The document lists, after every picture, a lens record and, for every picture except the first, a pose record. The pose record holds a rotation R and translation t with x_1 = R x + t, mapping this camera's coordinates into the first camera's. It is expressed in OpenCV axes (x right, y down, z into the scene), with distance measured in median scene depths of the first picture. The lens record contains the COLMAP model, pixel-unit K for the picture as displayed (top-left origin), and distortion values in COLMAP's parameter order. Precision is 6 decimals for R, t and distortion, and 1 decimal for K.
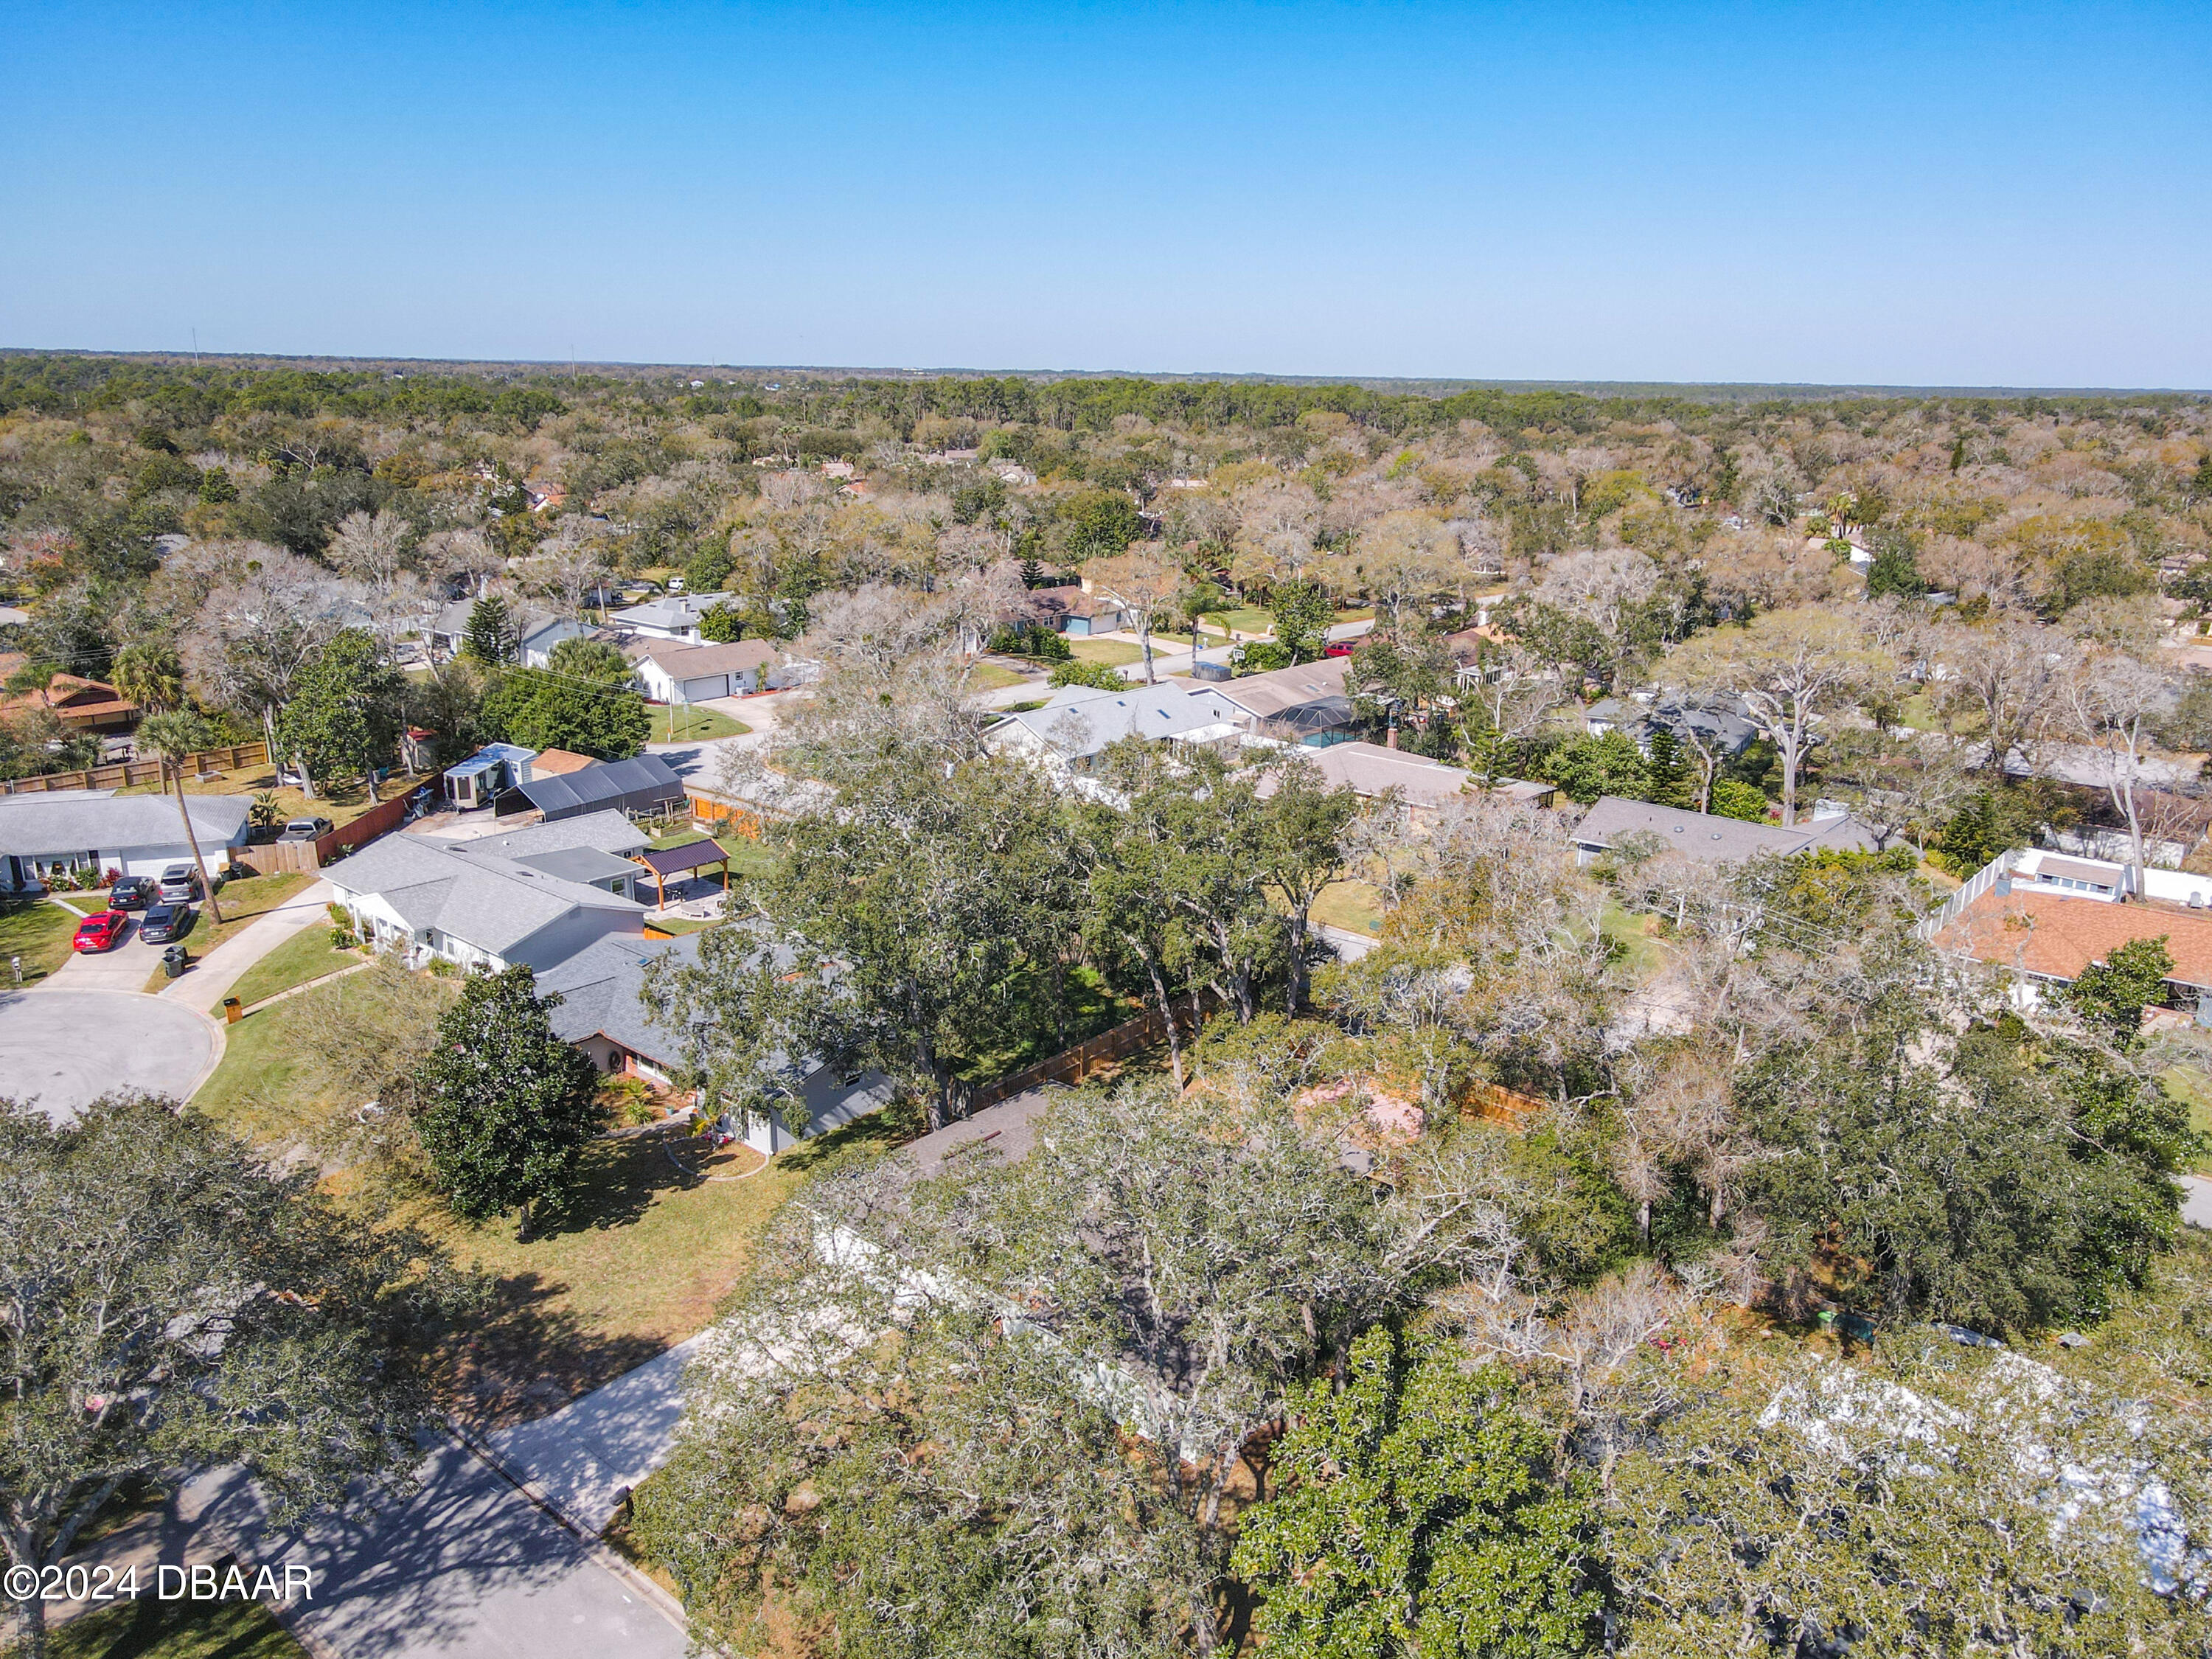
lens RADIAL K [[1621.0, 0, 1108.8], [0, 1621.0, 829.8], [0, 0, 1]] dist [0.017215, -0.008028]
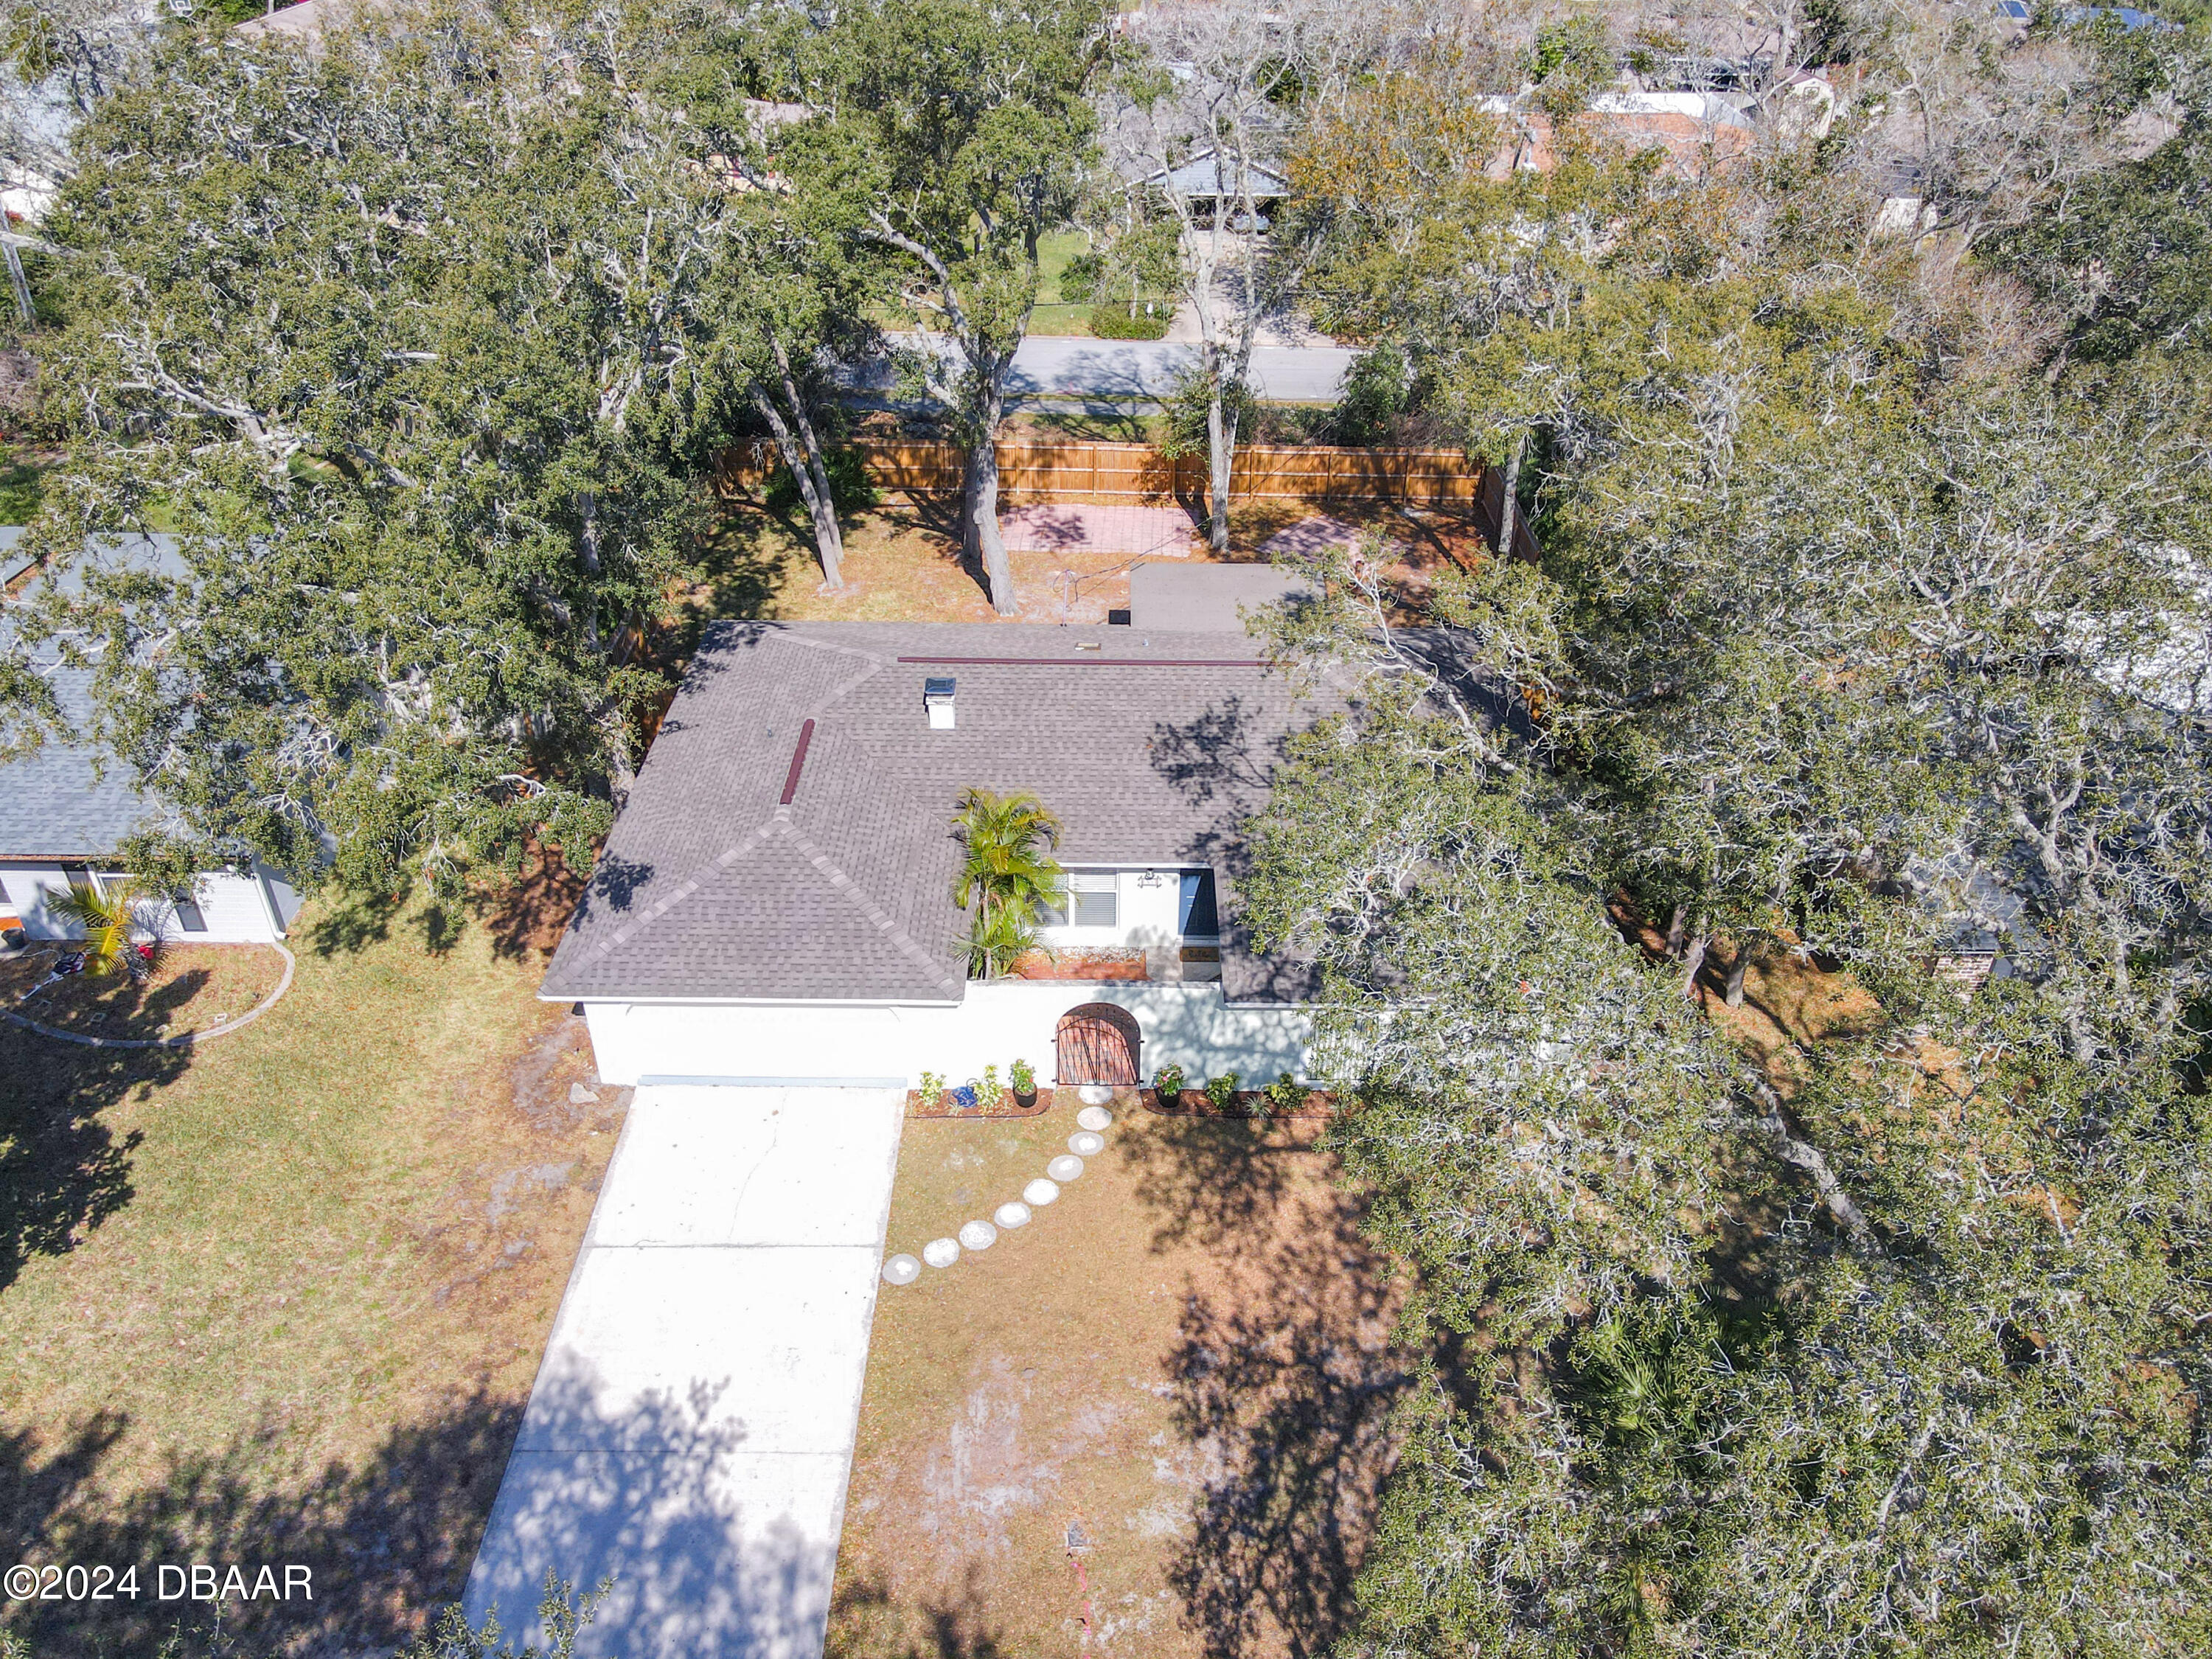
lens RADIAL K [[1621.0, 0, 1123.8], [0, 1621.0, 828.5], [0, 0, 1]] dist [0.017215, -0.008028]
pose [[0.760742, -0.365104, 0.536630, -0.272294], [0.174029, 0.911252, 0.373274, 0.034578], [-0.625289, -0.190576, 0.756766, 0.498619]]
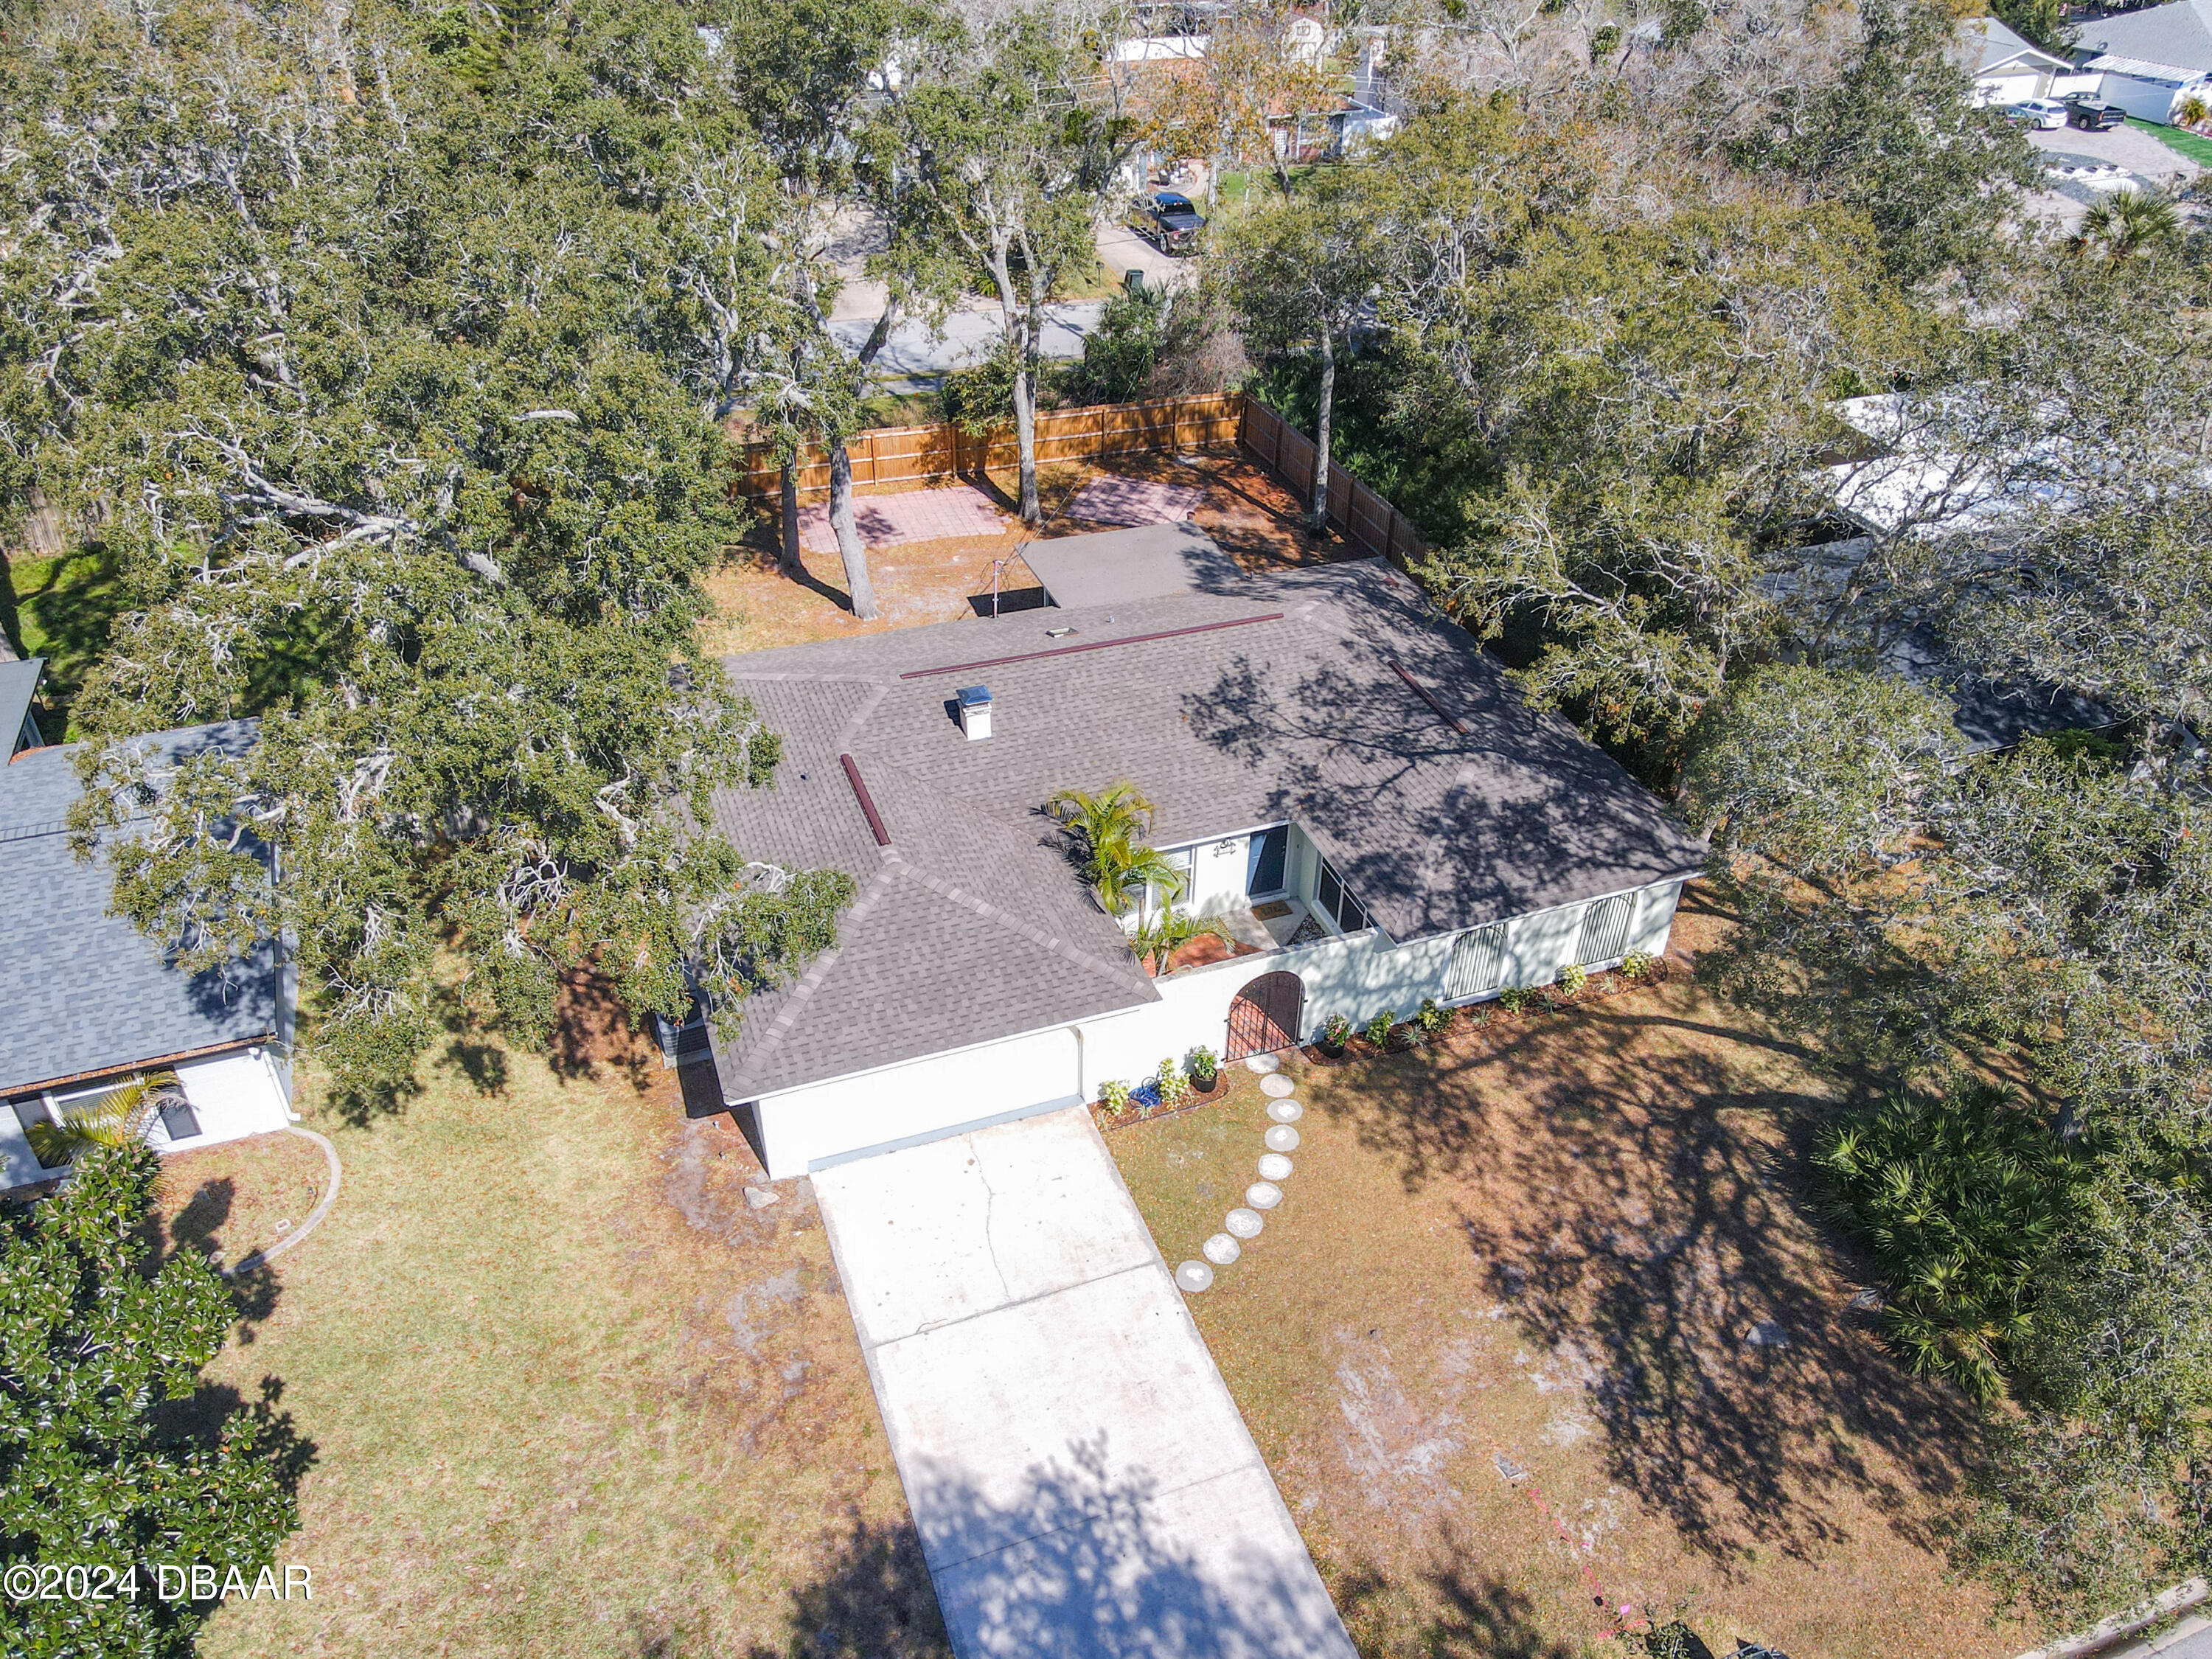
lens RADIAL K [[1621.0, 0, 1106.5], [0, 1621.0, 816.5], [0, 0, 1]] dist [0.017215, -0.008028]
pose [[0.480980, -0.500302, 0.719969, -0.377635], [0.224408, 0.864094, 0.450537, -0.006306], [-0.847526, -0.055132, 0.527883, 0.630081]]
